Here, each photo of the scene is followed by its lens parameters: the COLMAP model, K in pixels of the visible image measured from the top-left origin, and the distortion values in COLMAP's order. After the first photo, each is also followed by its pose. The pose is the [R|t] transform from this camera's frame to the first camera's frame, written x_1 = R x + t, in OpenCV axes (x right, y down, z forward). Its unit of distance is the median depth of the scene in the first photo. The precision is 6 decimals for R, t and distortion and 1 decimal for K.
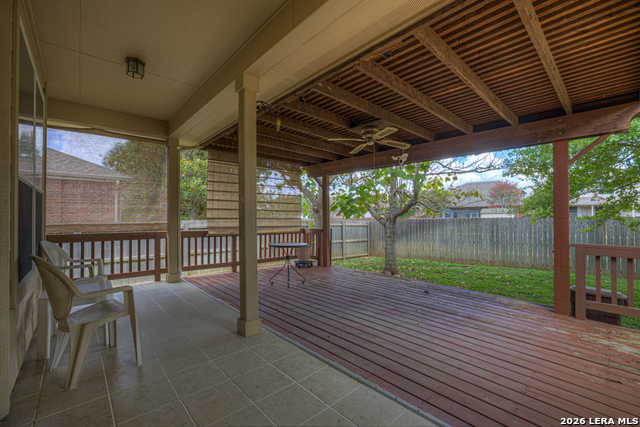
lens RADIAL K [[276.7, 0, 320.6], [0, 276.7, 215.7], [0, 0, 1]] dist [-0.013229, 0.003911]
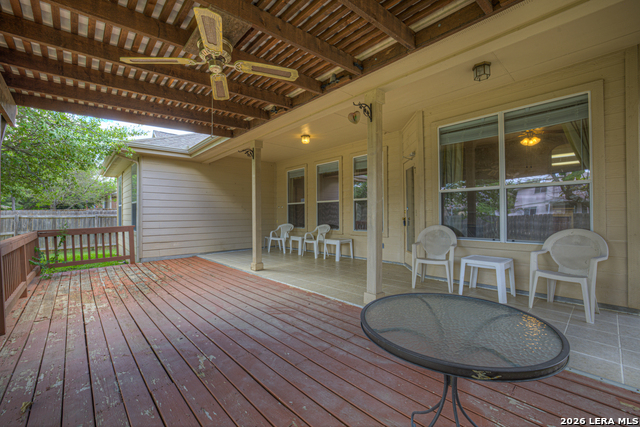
lens RADIAL K [[276.7, 0, 316.8], [0, 276.7, 212.9], [0, 0, 1]] dist [-0.013229, 0.003911]
pose [[-0.999821, 0.009398, 0.016449, -0.018892], [0.009200, 0.999885, -0.012075, 0.020309], [-0.016560, -0.011921, -0.999792, 1.368445]]
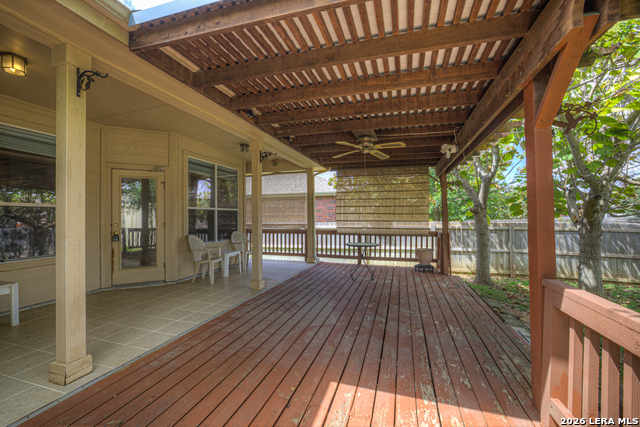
lens RADIAL K [[276.7, 0, 317.7], [0, 276.7, 217.6], [0, 0, 1]] dist [-0.013229, 0.003911]
pose [[0.502705, -0.001527, -0.864457, 0.887789], [0.009748, 0.999945, 0.003902, -0.016738], [0.864403, -0.010388, 0.502692, 0.280765]]
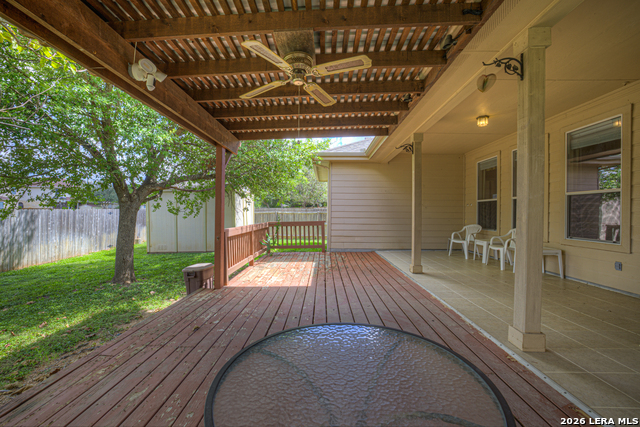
lens RADIAL K [[276.7, 0, 318.6], [0, 276.7, 212.2], [0, 0, 1]] dist [-0.013229, 0.003911]
pose [[-0.722184, -0.001518, 0.691699, -0.233639], [-0.009109, 0.999932, -0.007316, 0.018571], [-0.691641, -0.011584, -0.722149, 1.250372]]
